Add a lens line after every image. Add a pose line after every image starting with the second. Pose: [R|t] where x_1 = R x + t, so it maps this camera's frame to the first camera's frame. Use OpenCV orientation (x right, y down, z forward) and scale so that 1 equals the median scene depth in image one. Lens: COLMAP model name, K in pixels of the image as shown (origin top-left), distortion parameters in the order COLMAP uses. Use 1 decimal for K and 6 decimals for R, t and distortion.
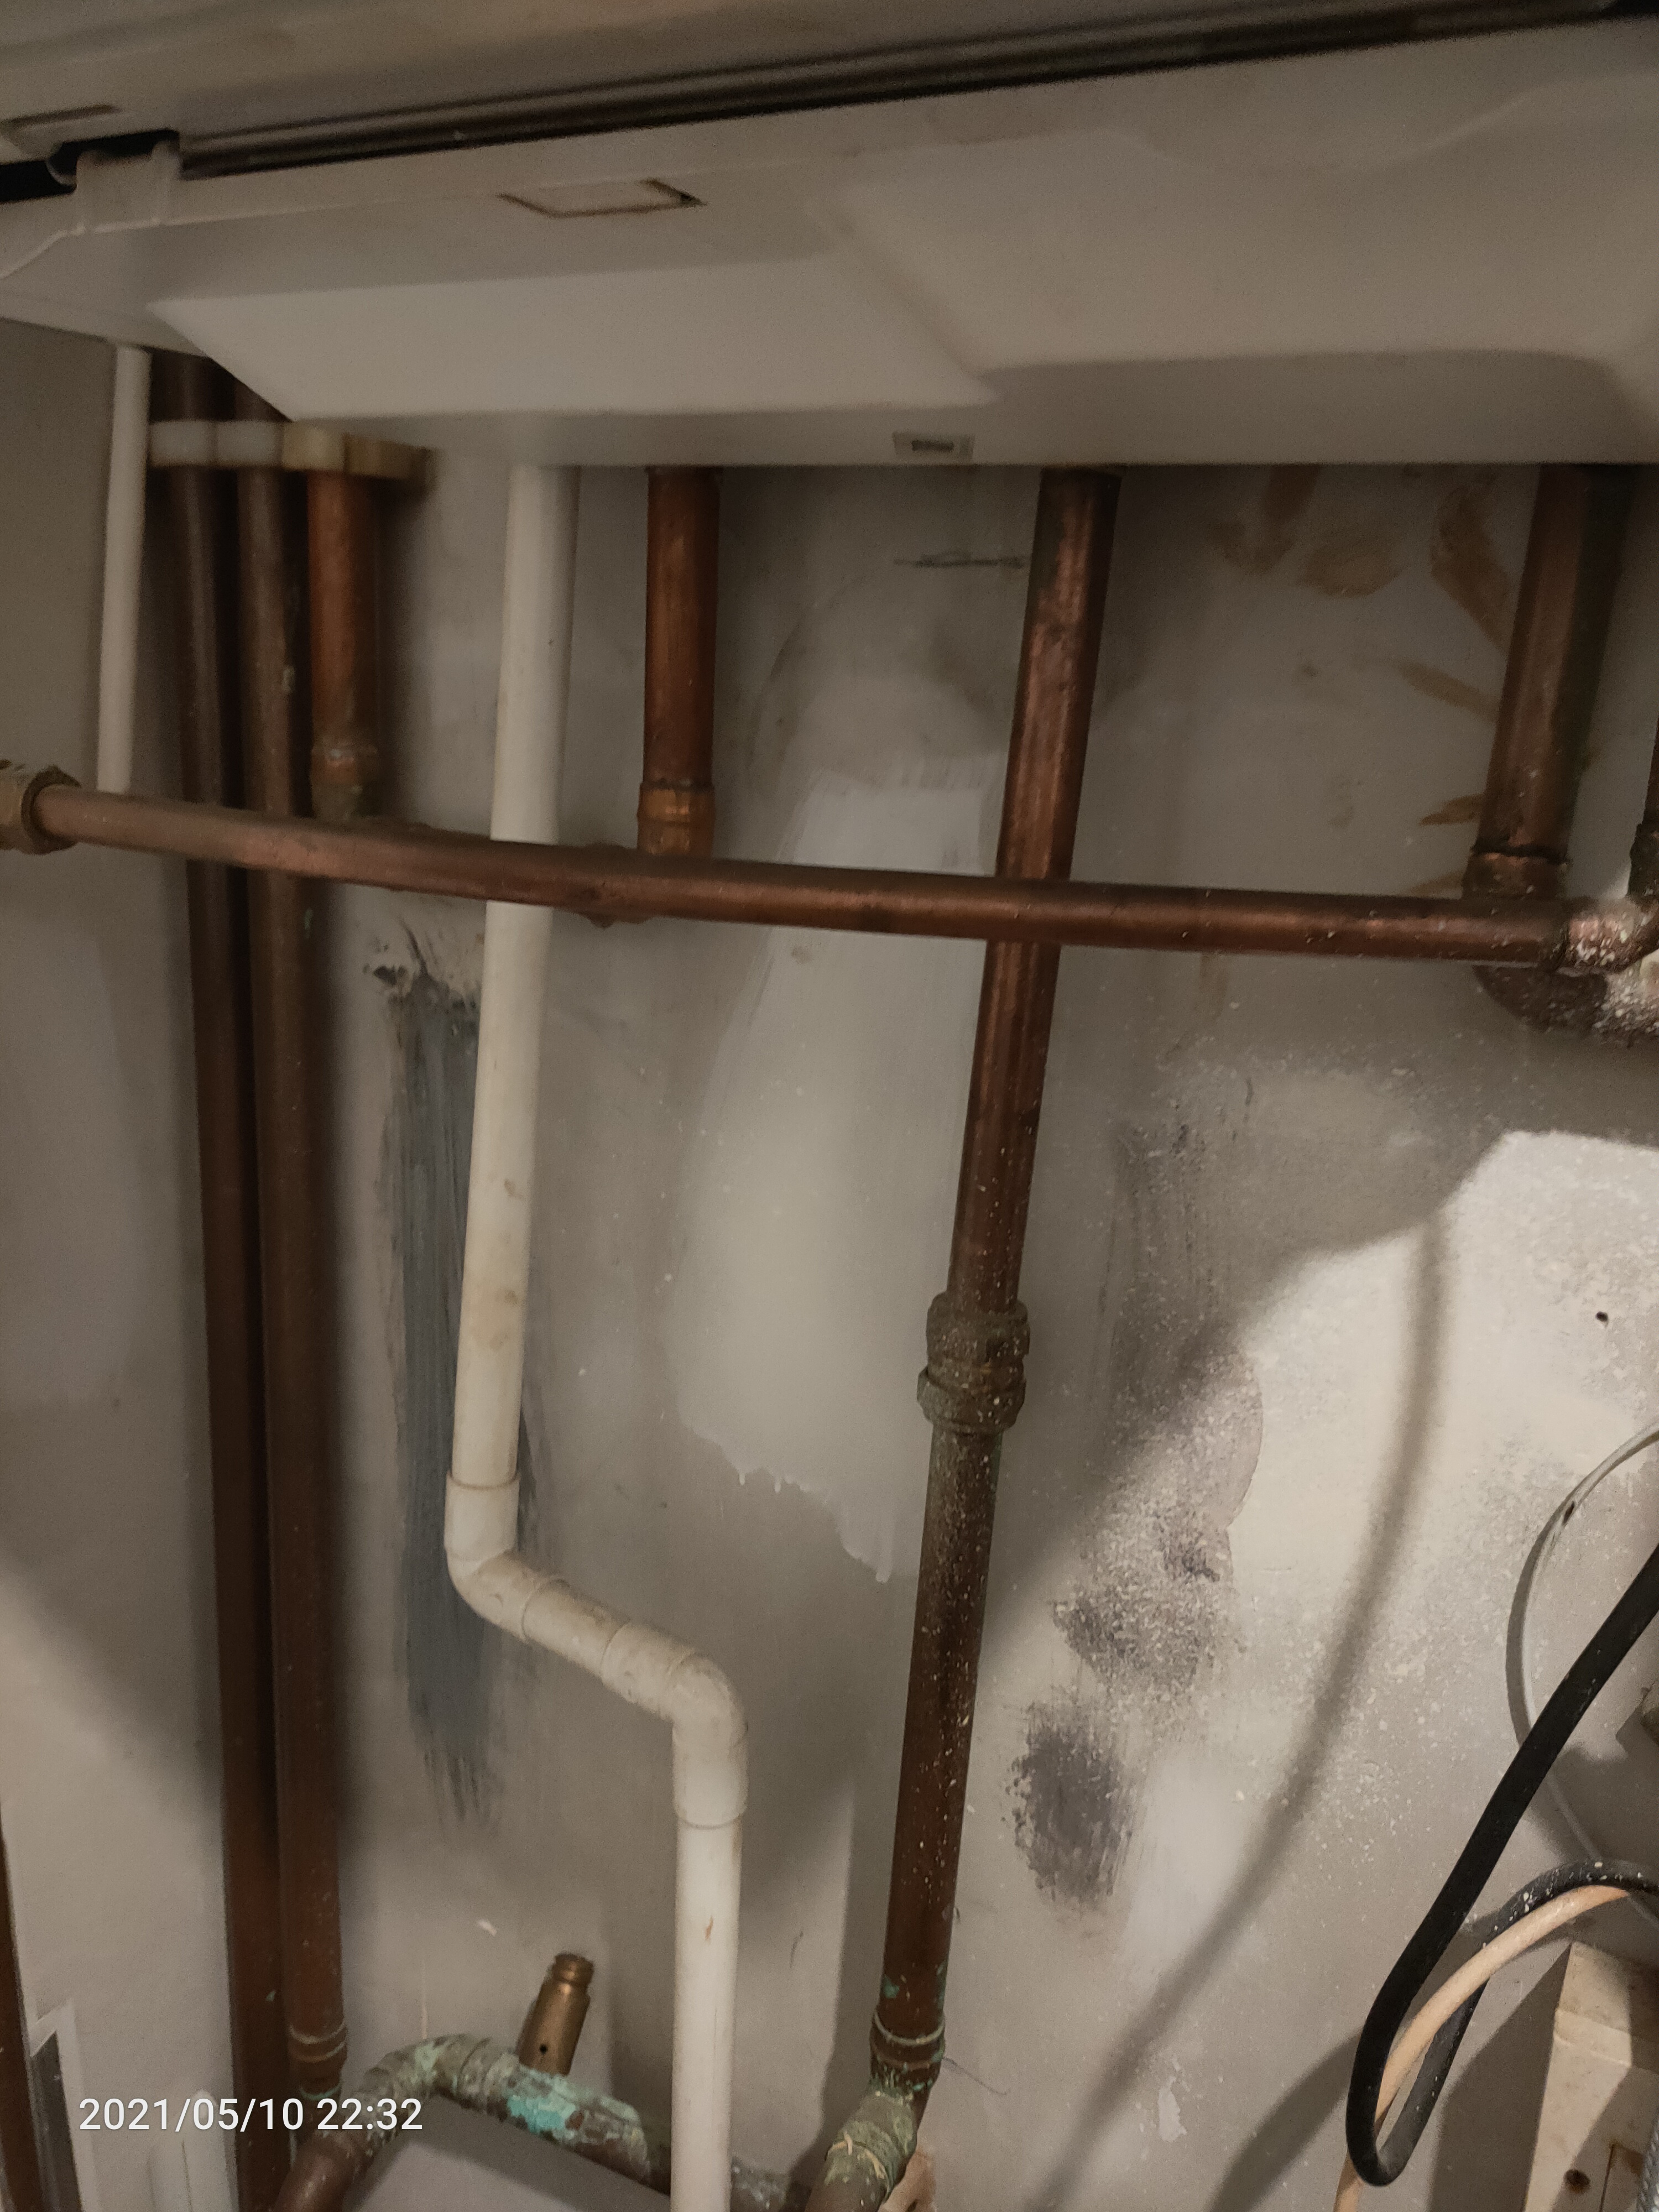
lens RADIAL K [[1725.3, 0, 856.3], [0, 1725.3, 1077.2], [0, 0, 1]] dist [0.088155, -0.159429]
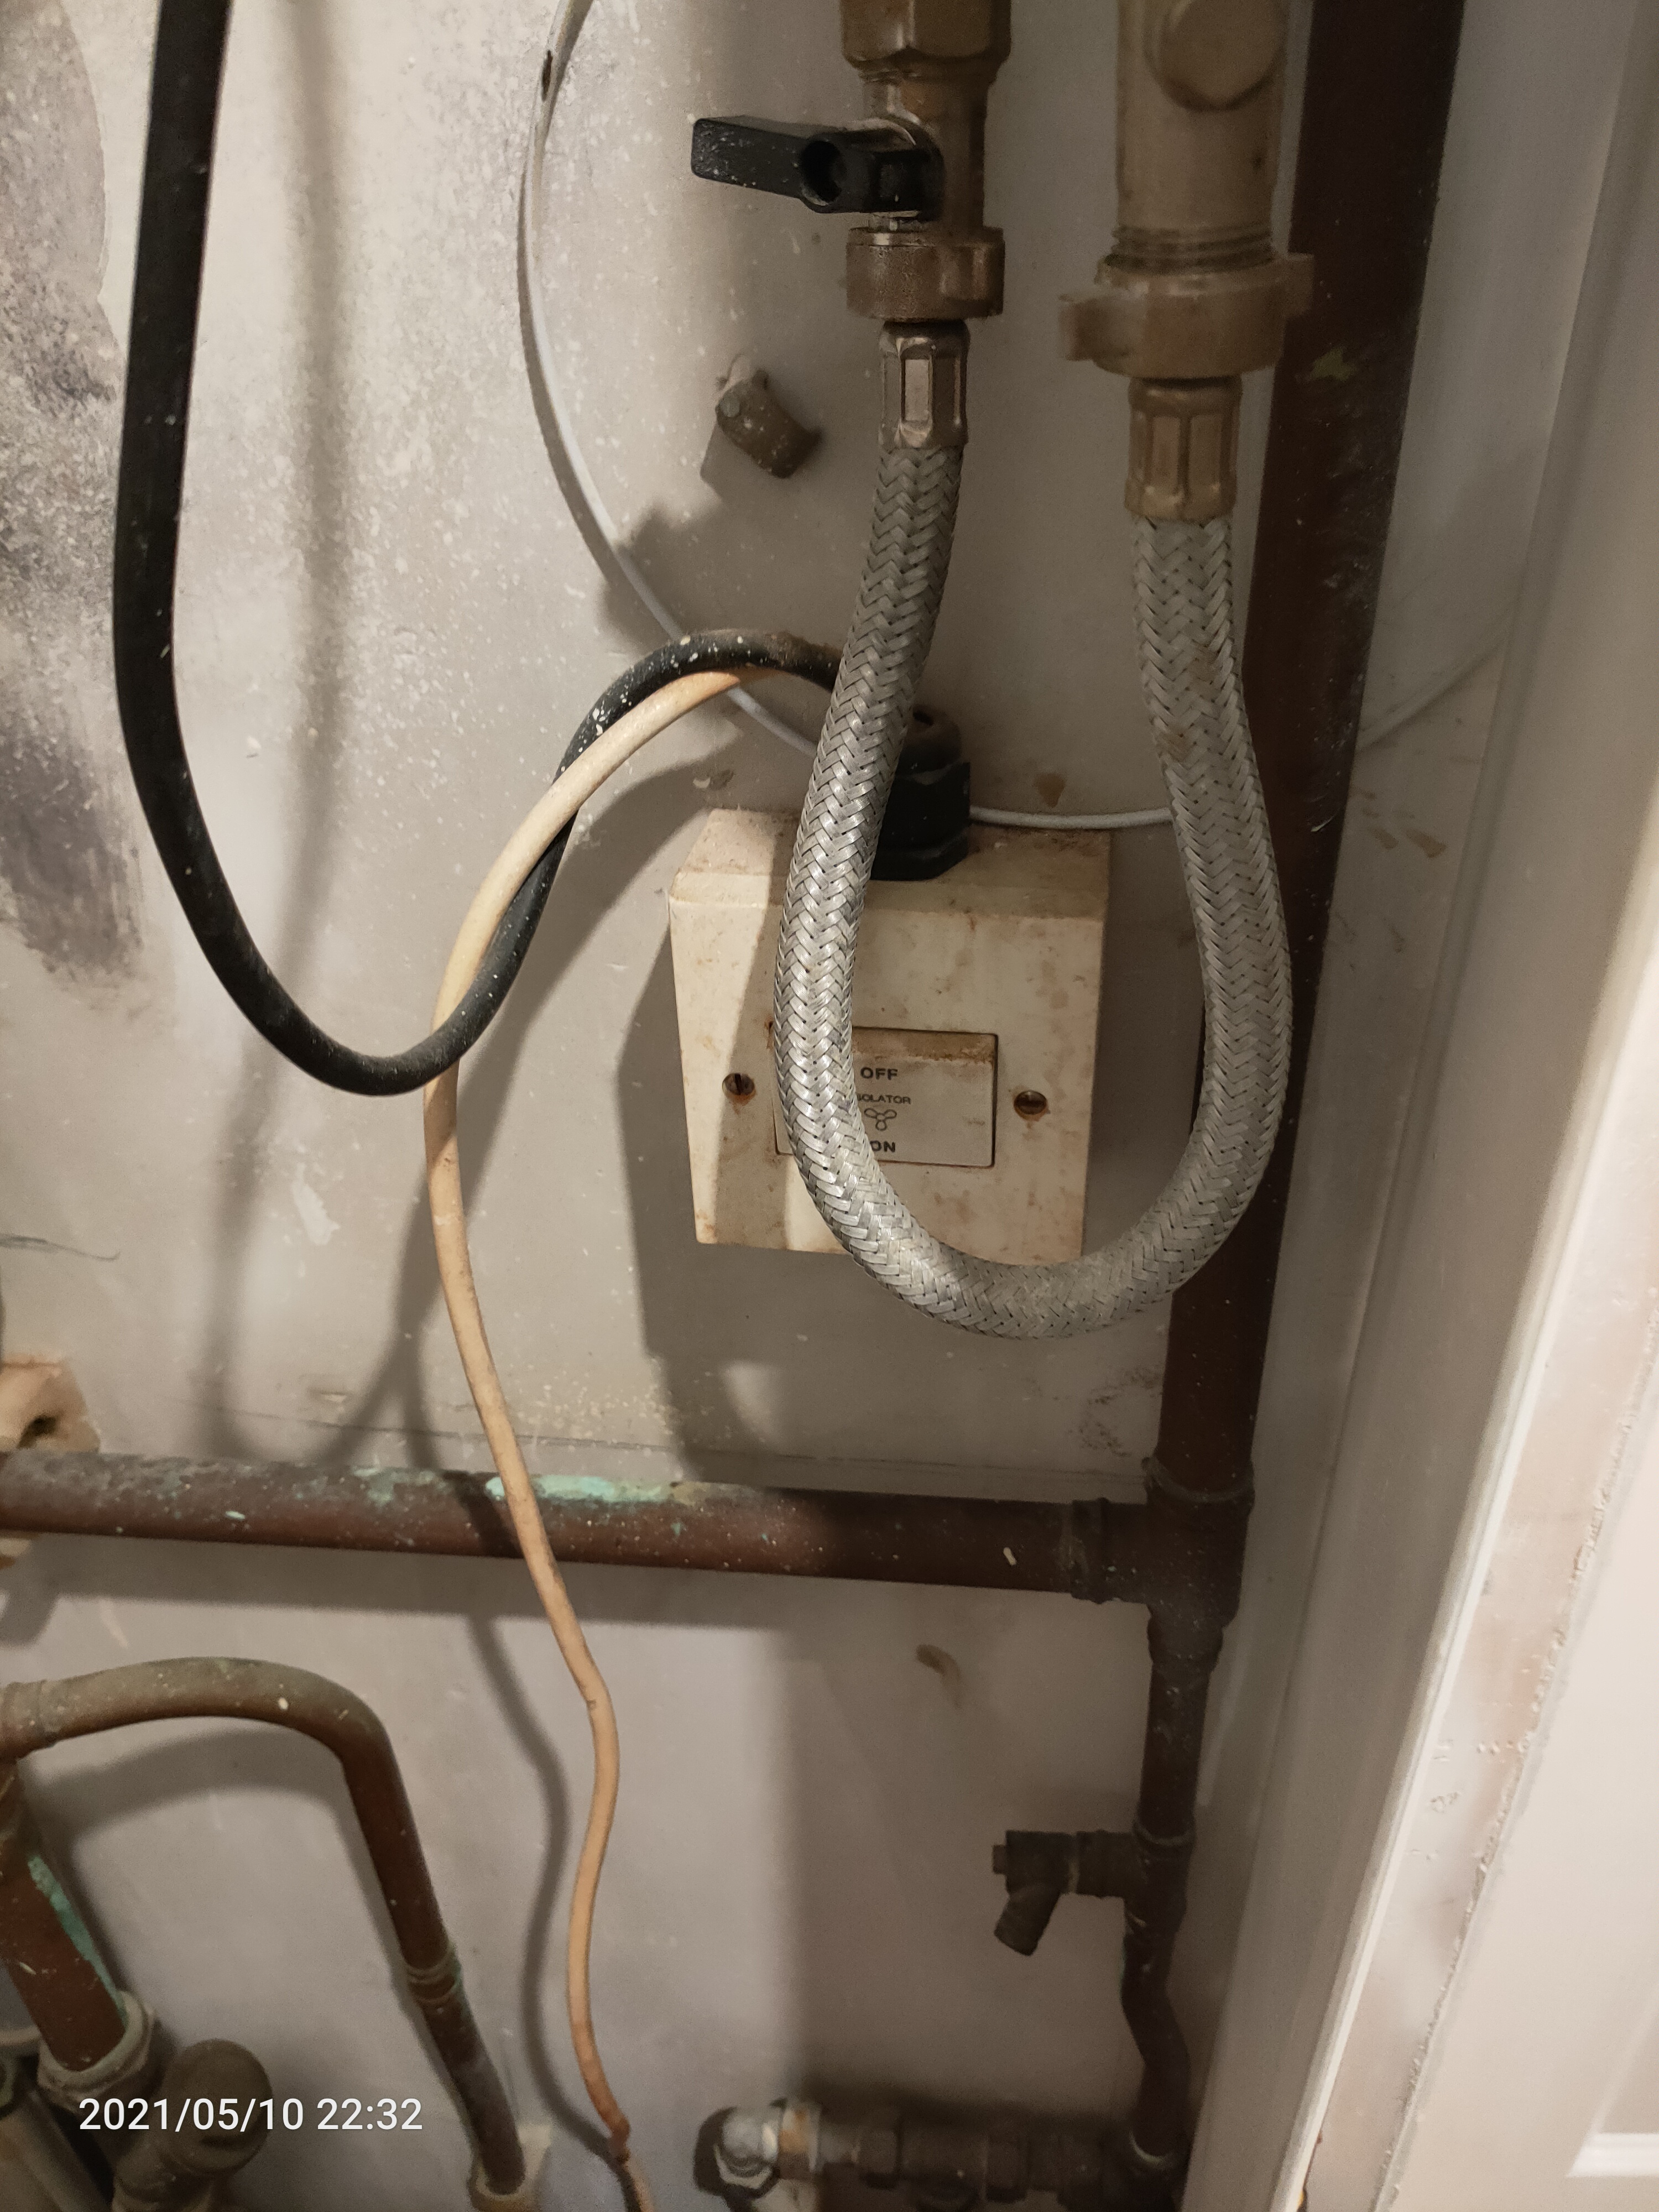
lens RADIAL K [[1722.6, 0, 865.6], [0, 1722.6, 1123.4], [0, 0, 1]] dist [0.079087, -0.153028]
pose [[0.937909, -0.238521, 0.251861, 0.234662], [0.135492, 0.920302, 0.366997, 0.326792], [-0.319324, -0.310085, 0.895477, 0.264869]]
